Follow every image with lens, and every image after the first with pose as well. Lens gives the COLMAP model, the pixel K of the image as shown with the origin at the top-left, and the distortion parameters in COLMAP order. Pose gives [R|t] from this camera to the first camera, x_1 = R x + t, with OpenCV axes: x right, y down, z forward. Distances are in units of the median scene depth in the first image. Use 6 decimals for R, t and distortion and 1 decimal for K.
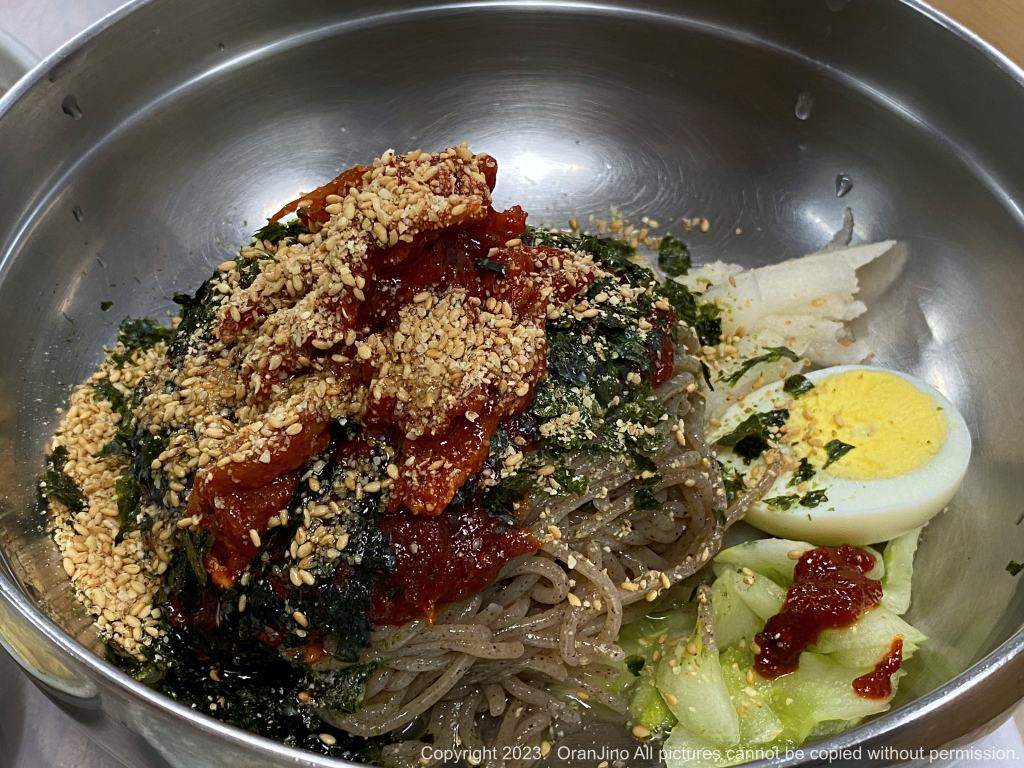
lens RADIAL K [[1508.9, 0, 512.0], [0, 1508.9, 384.0], [0, 0, 1]] dist [0.079885, 0.055467]
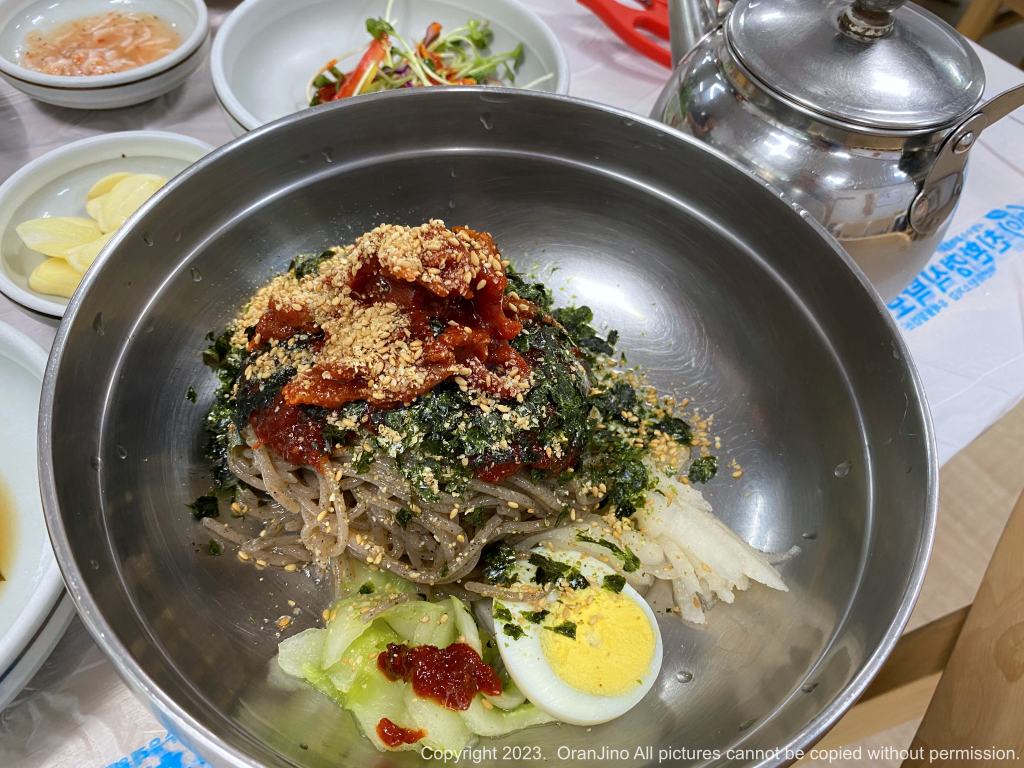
lens RADIAL K [[757.5, 0, 512.0], [0, 757.5, 384.0], [0, 0, 1]] dist [-0.002566, -0.002648]
pose [[0.502474, 0.722228, -0.475297, 0.365762], [-0.688715, 0.666687, 0.284956, -0.267492], [0.522677, 0.184161, 0.832402, 0.399167]]
